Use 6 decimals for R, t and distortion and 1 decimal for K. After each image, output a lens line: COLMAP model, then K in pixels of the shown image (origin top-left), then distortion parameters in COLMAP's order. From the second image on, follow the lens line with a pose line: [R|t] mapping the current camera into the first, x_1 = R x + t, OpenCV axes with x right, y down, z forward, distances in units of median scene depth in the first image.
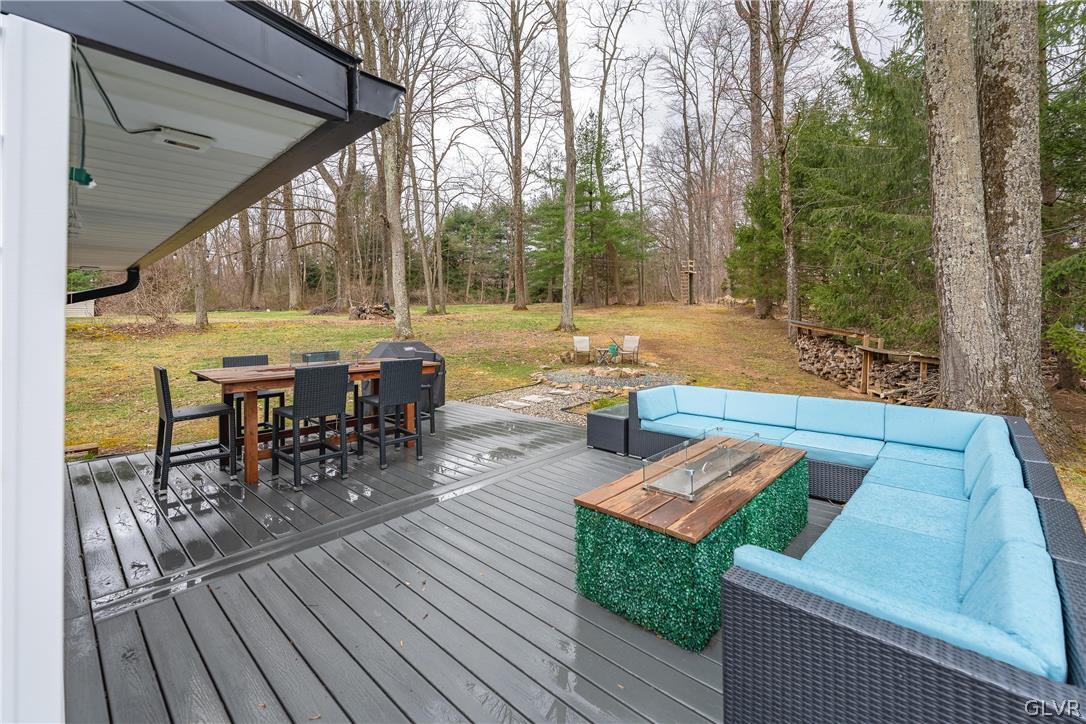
lens RADIAL K [[464.0, 0, 575.9], [0, 464.0, 313.7], [0, 0, 1]] dist [0.001691, 0.000133]
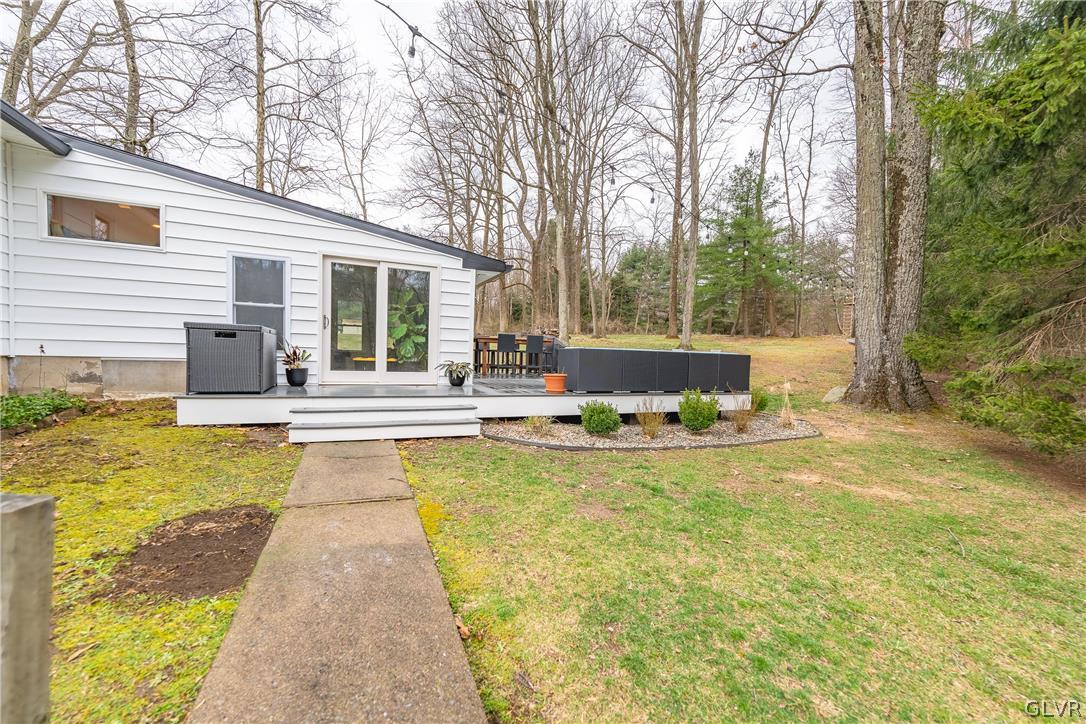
lens RADIAL K [[439.9, 0, 542.9], [0, 439.9, 365.2], [0, 0, 1]] dist [-0.003097, -0.000387]
pose [[0.898077, 0.050505, -0.436928, 0.065092], [-0.031971, 0.998254, 0.049677, 0.012684], [0.438674, -0.030645, 0.898124, -0.102700]]
